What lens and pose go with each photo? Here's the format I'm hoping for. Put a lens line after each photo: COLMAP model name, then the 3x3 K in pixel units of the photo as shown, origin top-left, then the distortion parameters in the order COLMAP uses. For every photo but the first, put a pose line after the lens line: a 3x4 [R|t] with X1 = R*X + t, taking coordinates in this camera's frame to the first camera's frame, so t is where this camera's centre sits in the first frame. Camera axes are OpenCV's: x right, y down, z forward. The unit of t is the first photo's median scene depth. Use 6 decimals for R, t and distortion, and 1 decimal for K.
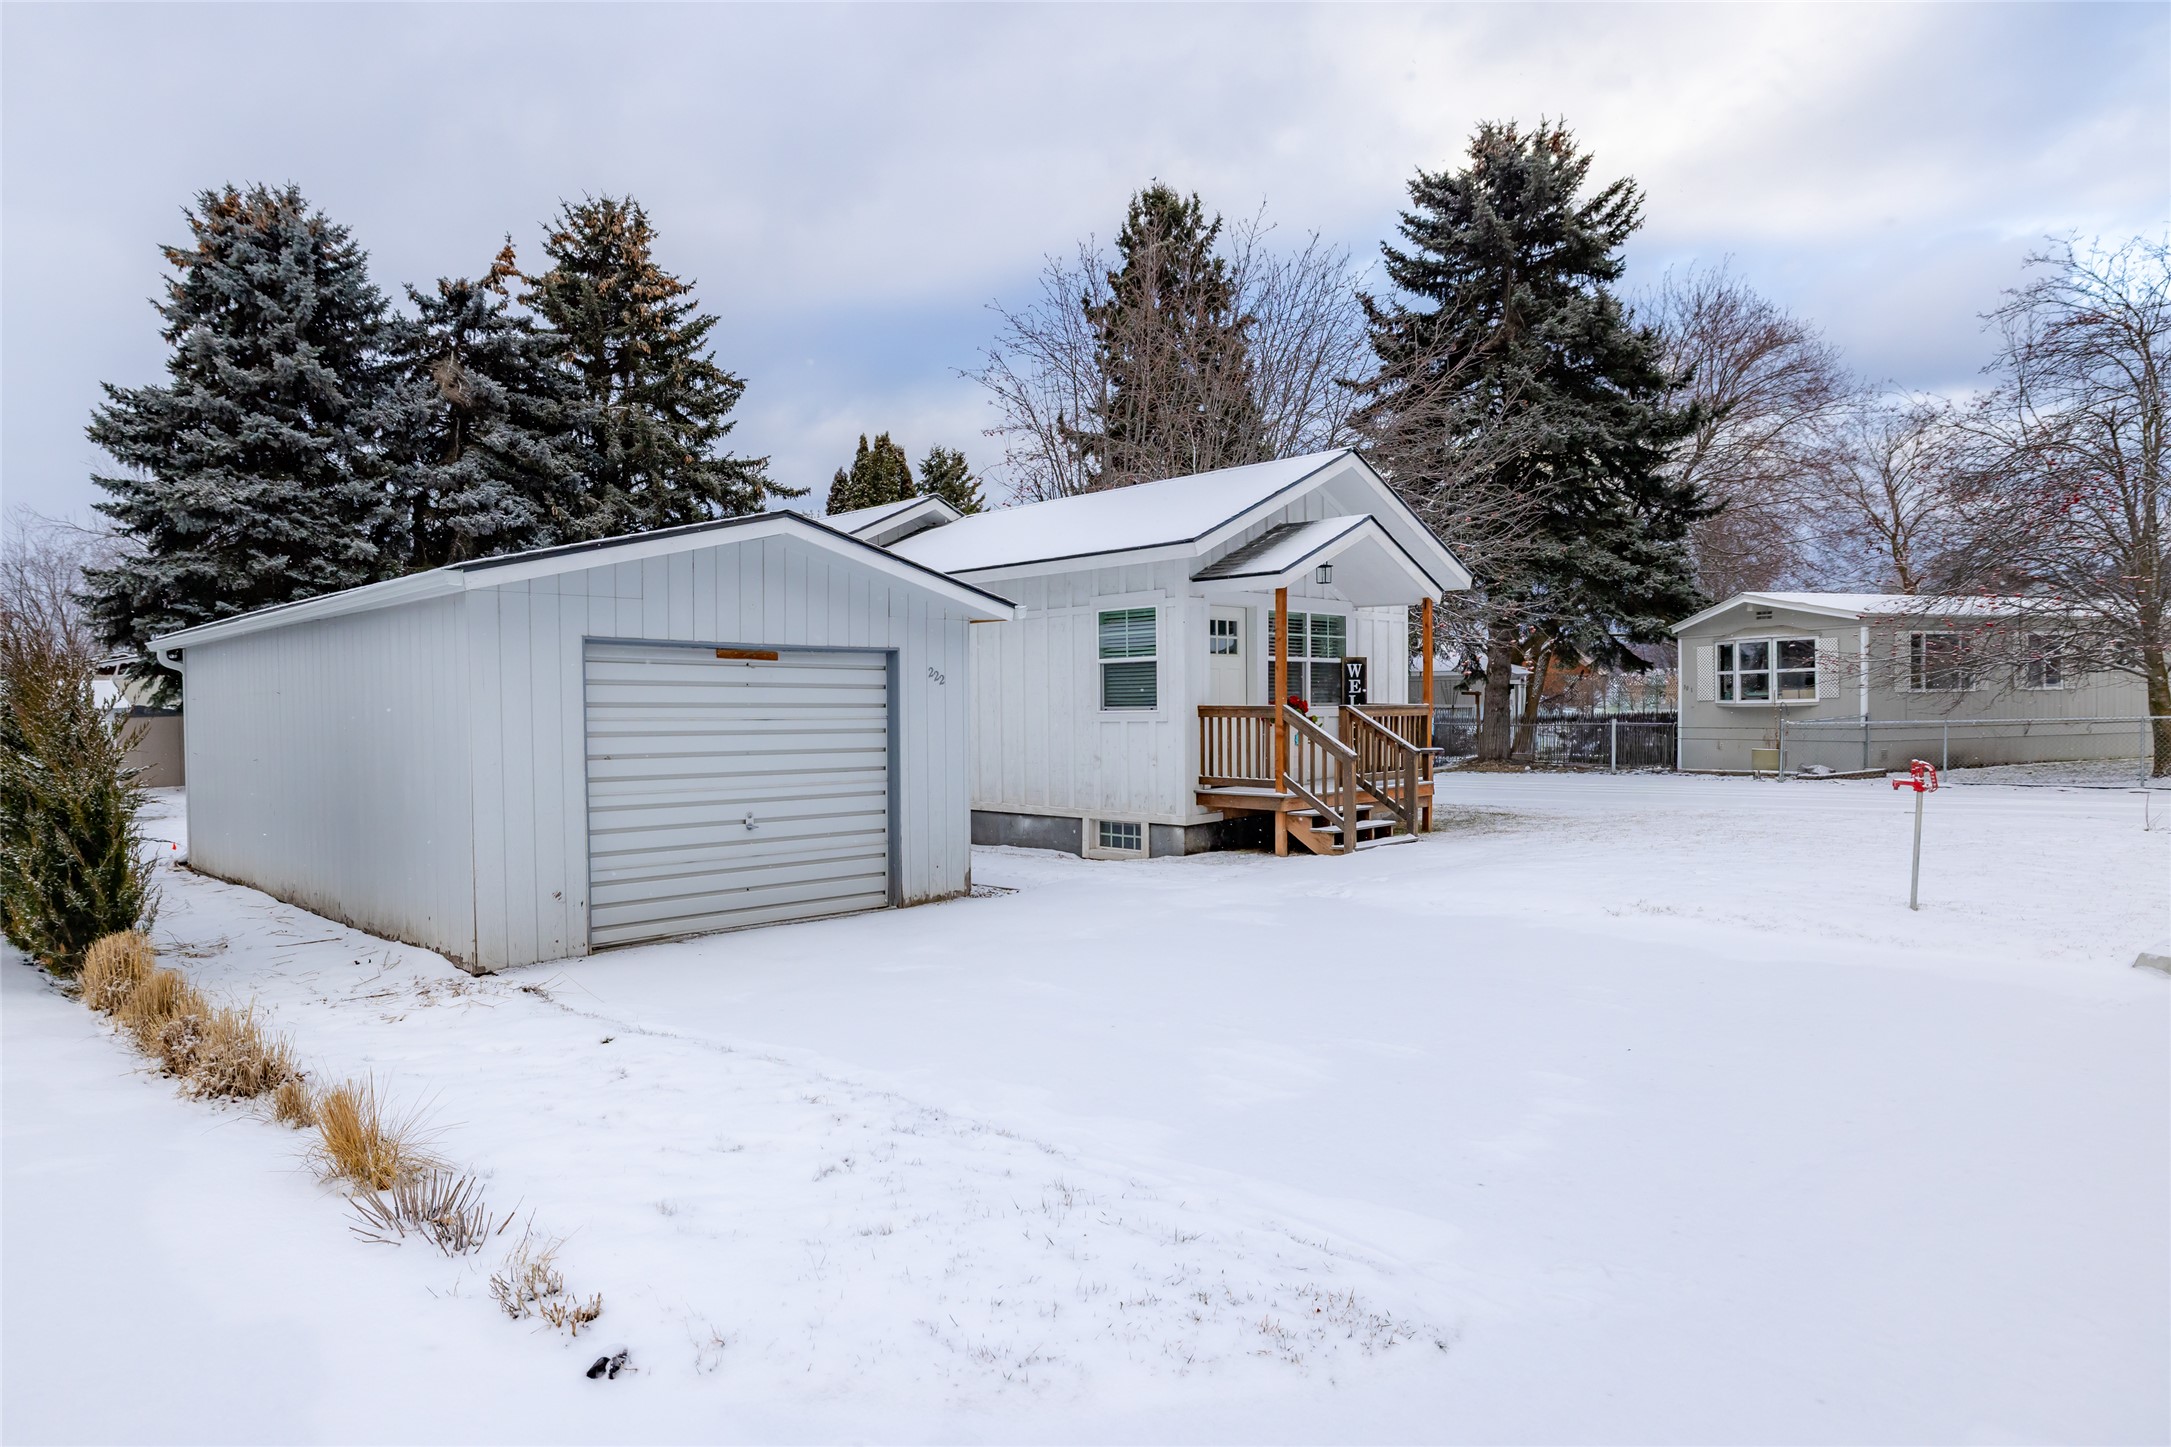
lens RADIAL K [[1242.3, 0, 964.8], [0, 1242.3, 739.0], [0, 0, 1]] dist [-0.004357, -0.001001]
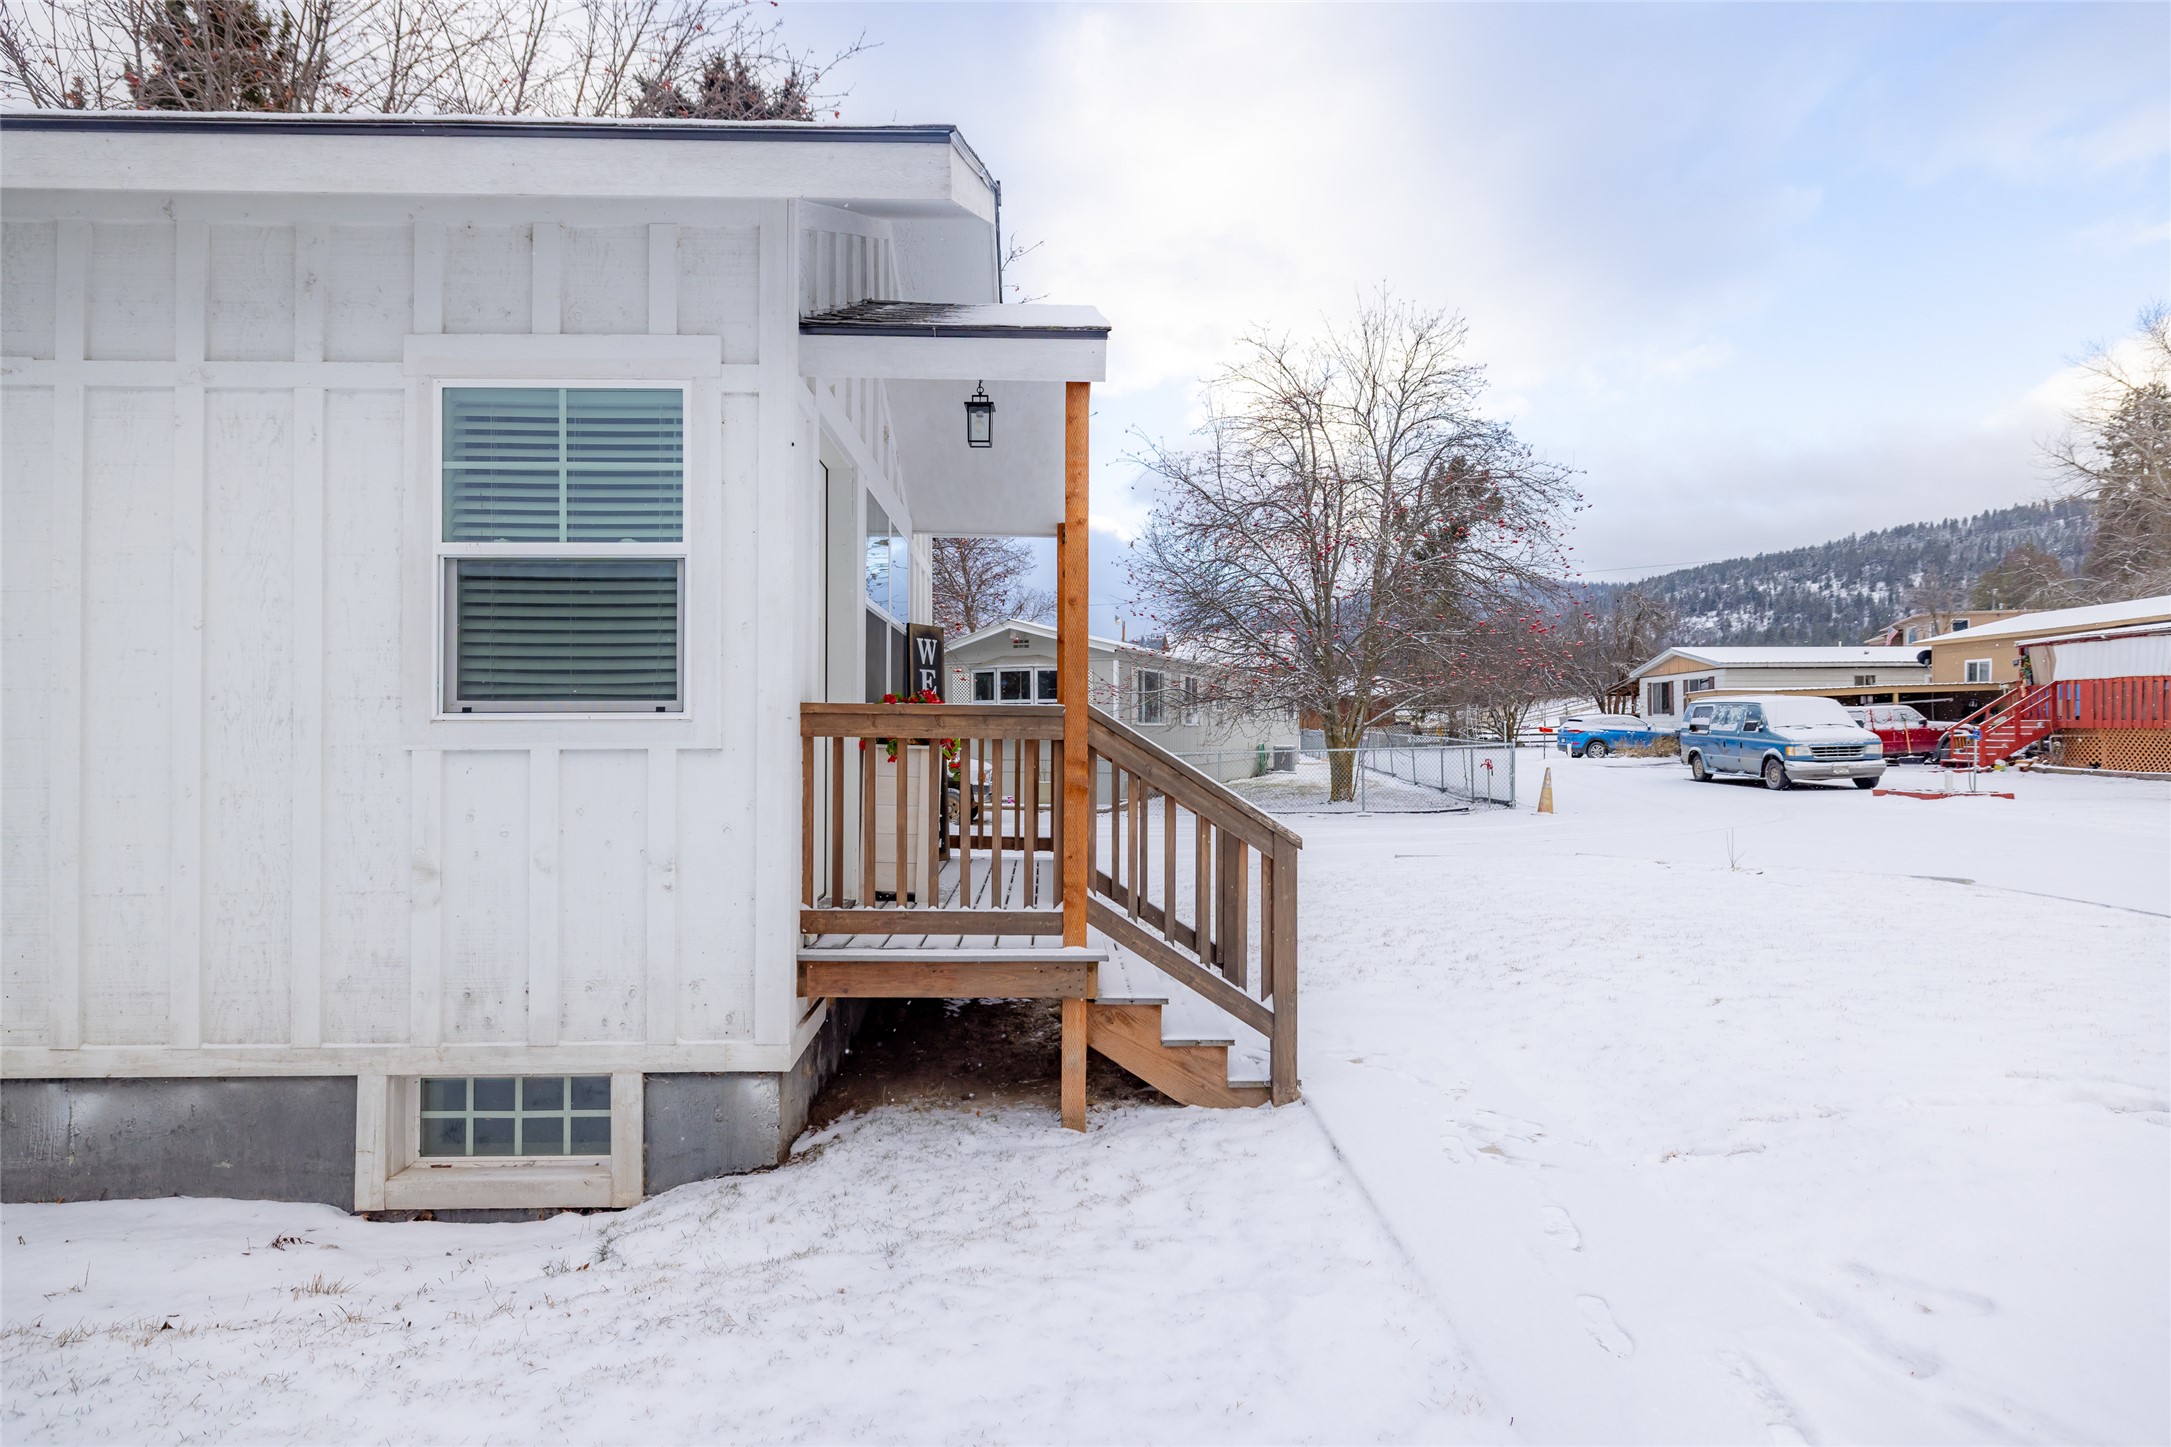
lens RADIAL K [[1129.5, 0, 1081.7], [0, 1129.5, 726.8], [0, 0, 1]] dist [-0.003181, -0.000703]
pose [[0.656304, 0.017223, 0.754300, 0.002827], [0.011508, 0.999395, -0.032832, -0.005787], [-0.754409, 0.030229, 0.655708, 0.467667]]
